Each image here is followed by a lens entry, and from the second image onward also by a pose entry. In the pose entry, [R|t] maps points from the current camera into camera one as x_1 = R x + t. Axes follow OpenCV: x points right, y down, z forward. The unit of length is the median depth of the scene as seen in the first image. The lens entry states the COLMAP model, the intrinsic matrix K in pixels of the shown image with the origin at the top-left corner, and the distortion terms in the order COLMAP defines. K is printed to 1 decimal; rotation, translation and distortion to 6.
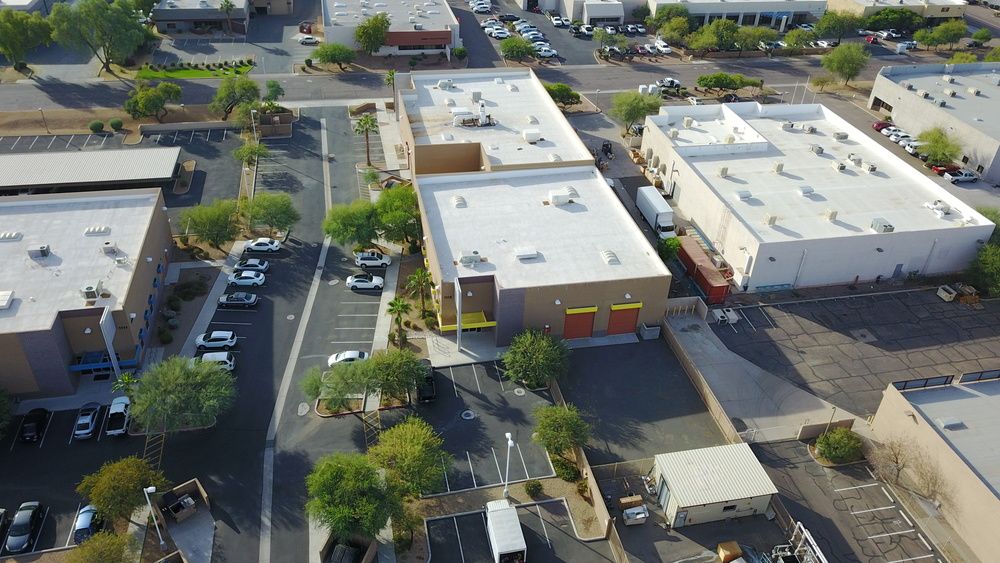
lens RADIAL K [[762.9, 0, 500.0], [0, 762.9, 281.5], [0, 0, 1]] dist [0.002058, 0.007012]
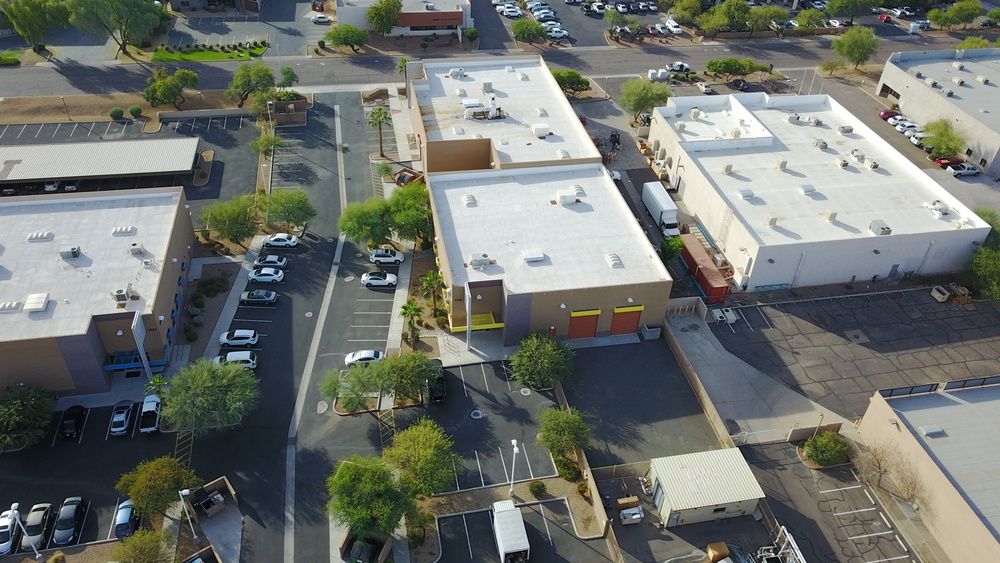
lens RADIAL K [[760.9, 0, 500.0], [0, 760.9, 281.5], [0, 0, 1]] dist [0.003836, 0.006688]
pose [[0.999880, 0.009525, -0.012184, 0.001380], [-0.008770, 0.998126, 0.060564, -0.061234], [0.012738, -0.060450, 0.998090, -0.038235]]
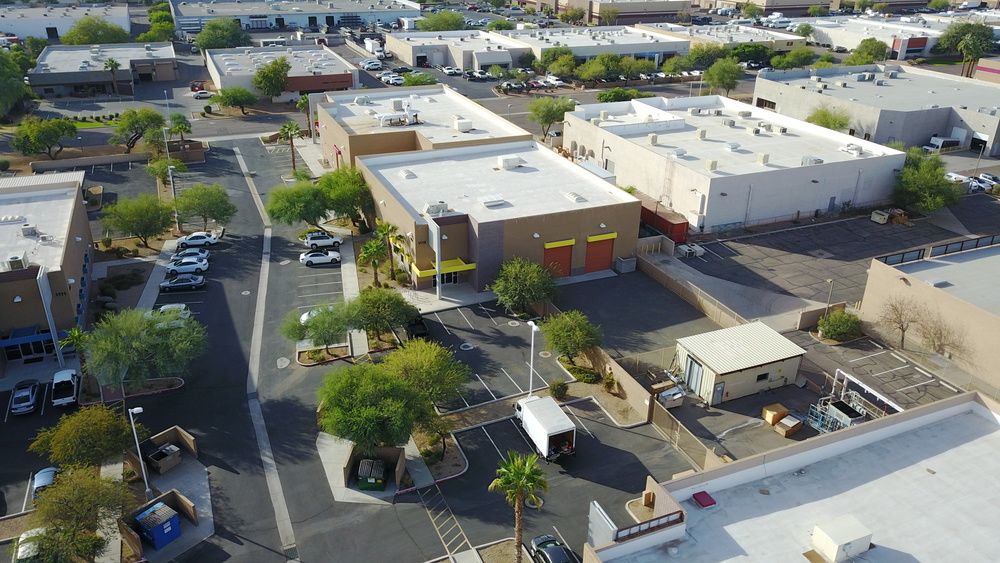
lens RADIAL K [[760.9, 0, 500.0], [0, 760.9, 281.5], [0, 0, 1]] dist [0.003836, 0.006688]
pose [[0.980245, -0.107606, 0.165956, -0.120430], [0.131960, 0.980816, -0.143483, 0.193408], [-0.147333, 0.162548, 0.975639, 0.065938]]
